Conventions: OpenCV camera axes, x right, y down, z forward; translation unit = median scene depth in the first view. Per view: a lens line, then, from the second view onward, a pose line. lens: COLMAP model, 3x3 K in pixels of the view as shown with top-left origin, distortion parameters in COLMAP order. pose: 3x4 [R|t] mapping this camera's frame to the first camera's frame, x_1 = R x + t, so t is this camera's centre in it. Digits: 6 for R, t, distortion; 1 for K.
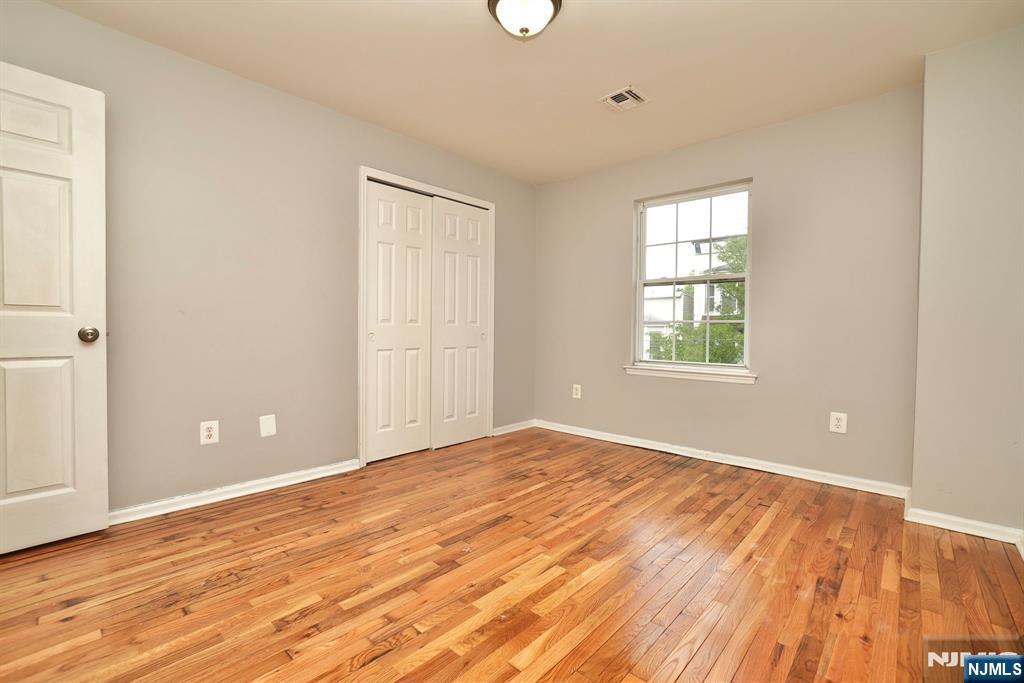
lens RADIAL K [[456.1, 0, 514.8], [0, 456.1, 341.9], [0, 0, 1]] dist [-0.031667, 0.007320]
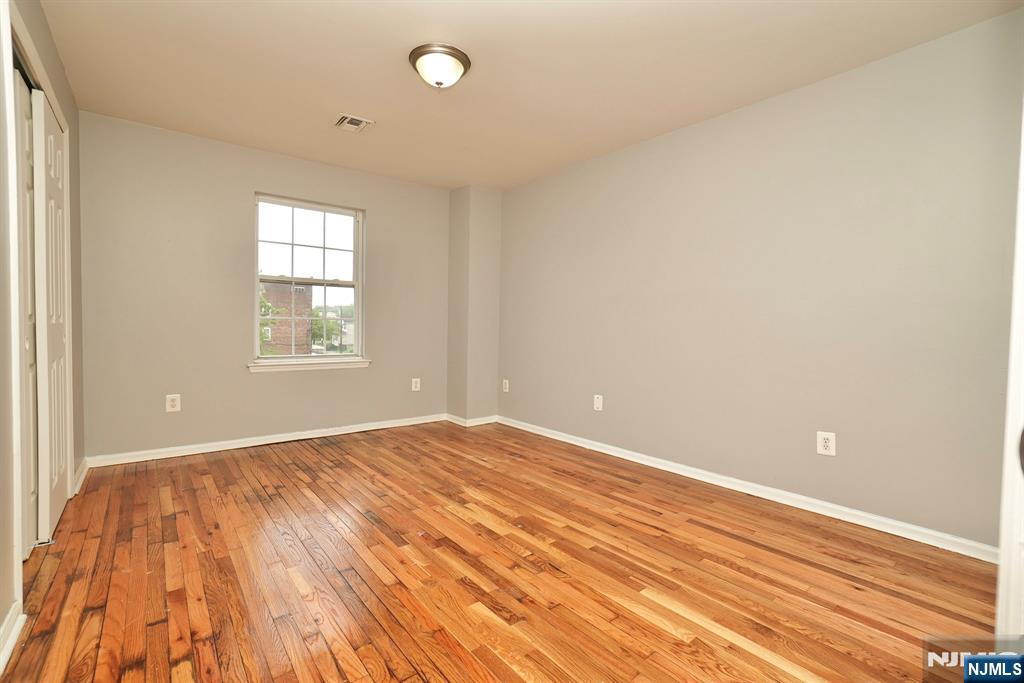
lens RADIAL K [[456.1, 0, 508.2], [0, 456.1, 337.9], [0, 0, 1]] dist [-0.031667, 0.007320]
pose [[0.119763, -0.033574, 0.992235, -0.936255], [0.010170, 0.999417, 0.032590, -0.039638], [-0.992750, 0.006188, 0.120035, 0.532892]]
